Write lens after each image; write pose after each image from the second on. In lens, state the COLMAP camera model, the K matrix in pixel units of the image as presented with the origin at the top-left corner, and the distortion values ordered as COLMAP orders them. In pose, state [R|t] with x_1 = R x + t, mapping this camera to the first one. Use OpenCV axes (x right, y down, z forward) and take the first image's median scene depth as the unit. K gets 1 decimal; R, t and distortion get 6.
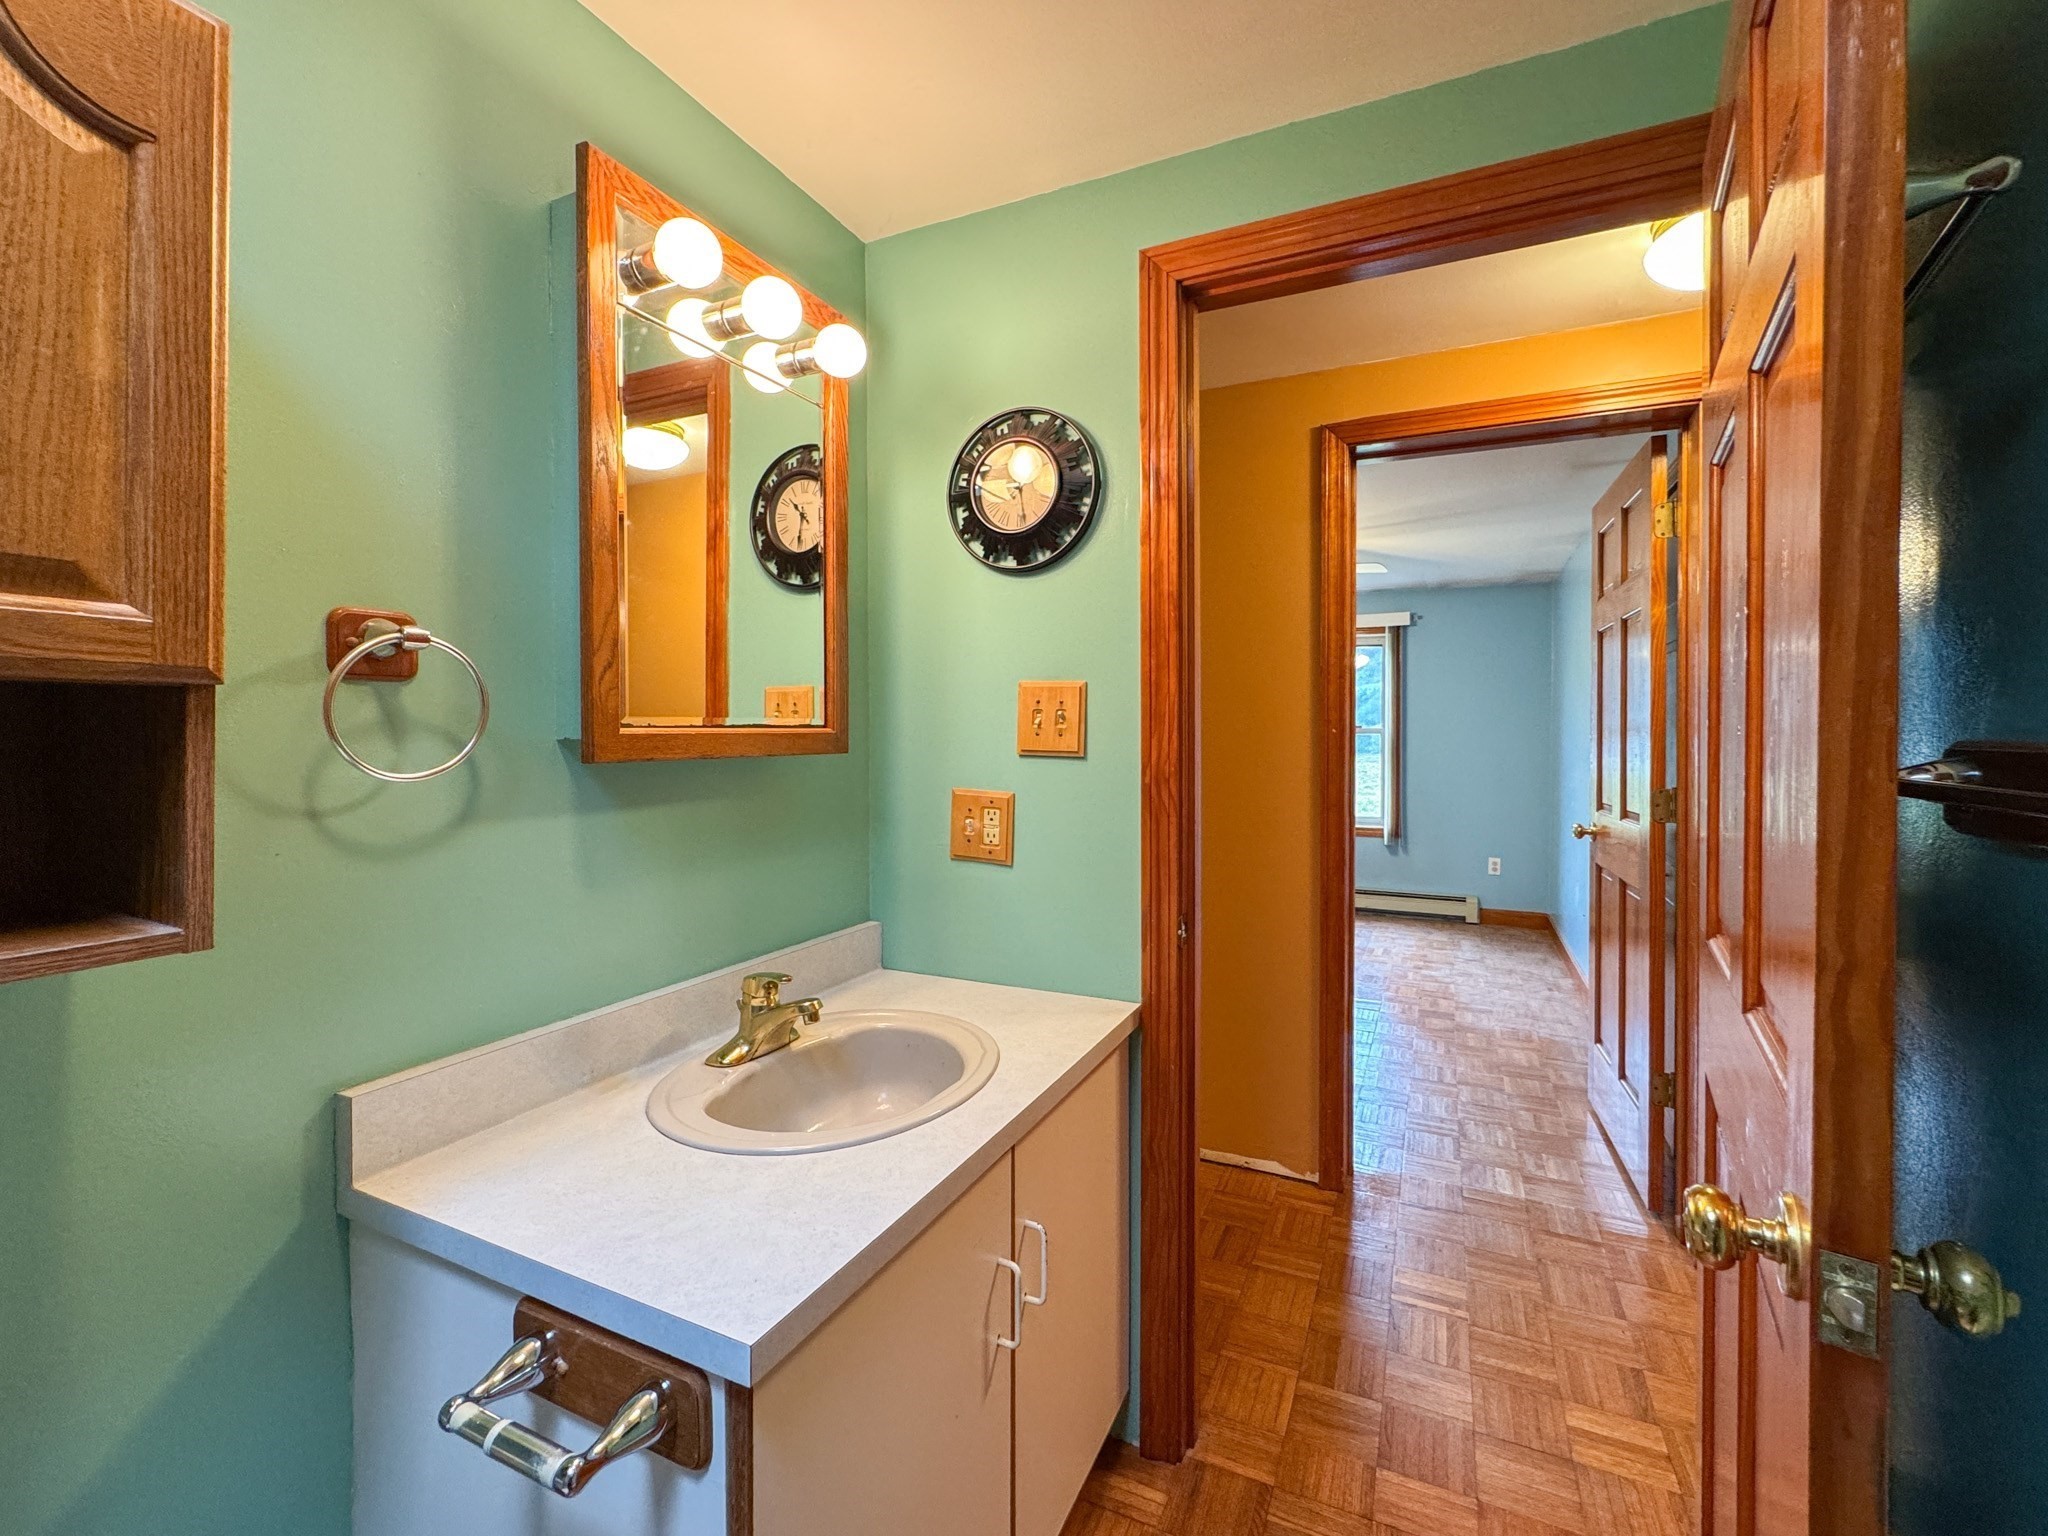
lens RADIAL K [[808.5, 0, 1007.7], [0, 808.5, 735.6], [0, 0, 1]] dist [-0.001750, 0.000091]
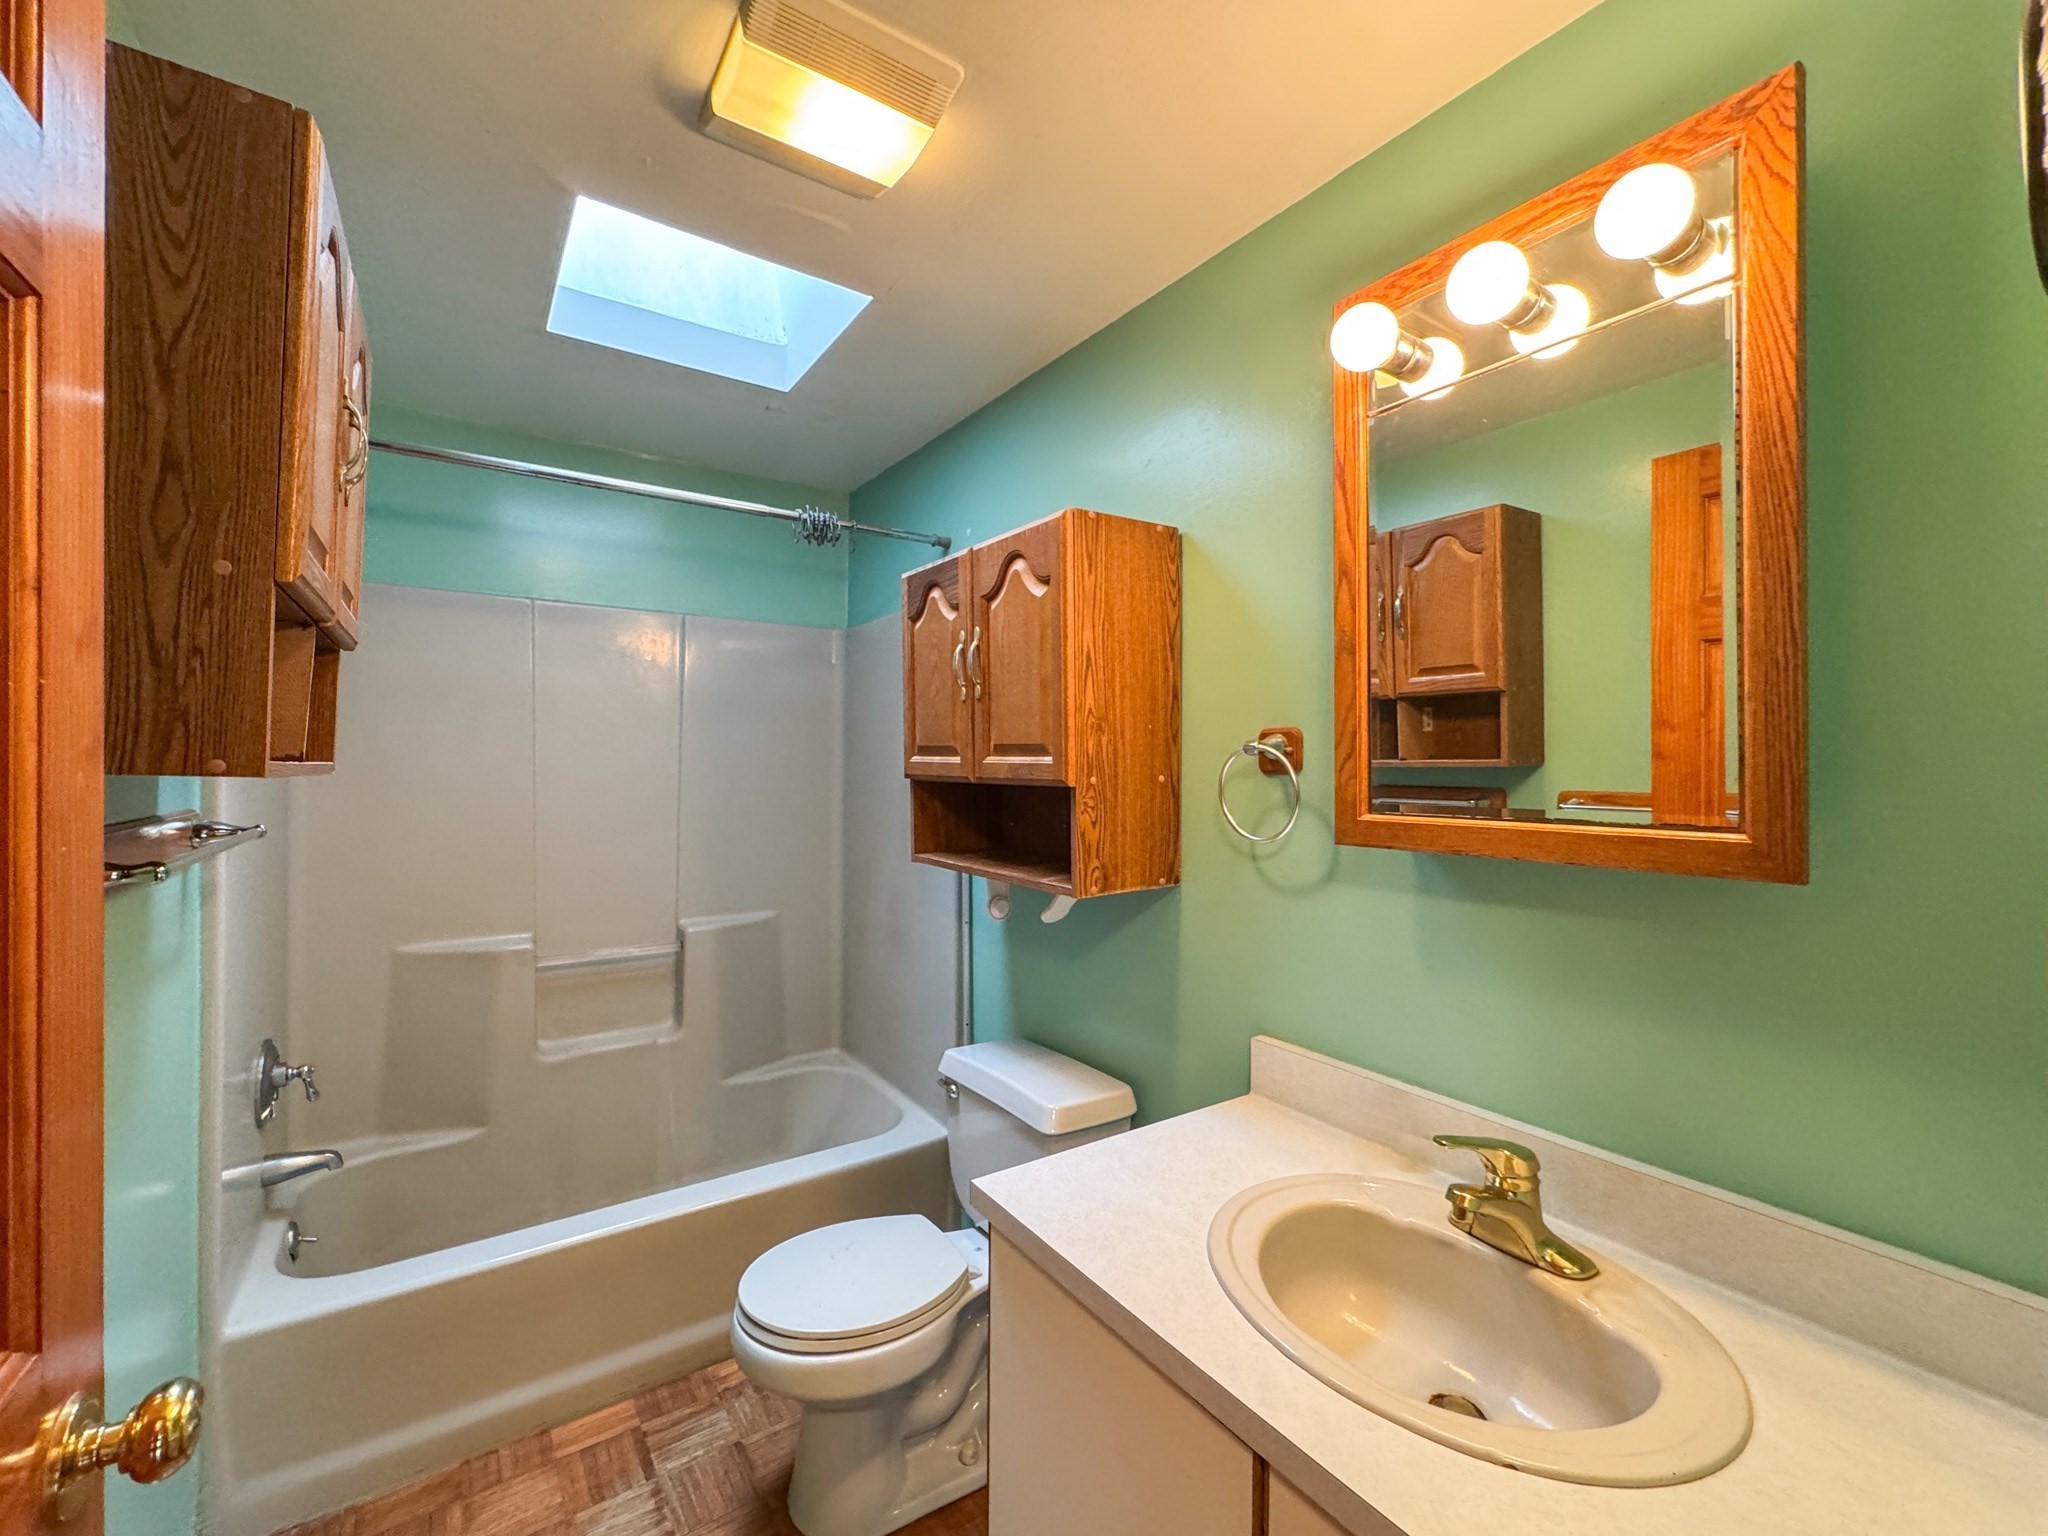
lens RADIAL K [[846.4, 0, 1024.0], [0, 846.4, 768.0], [0, 0, 1]] dist [-0.003136, -0.000225]
pose [[-0.452720, 0.004487, -0.891642, 0.838793], [-0.007518, 0.999933, 0.008850, -0.090611], [0.891621, 0.010710, -0.452655, 1.301845]]
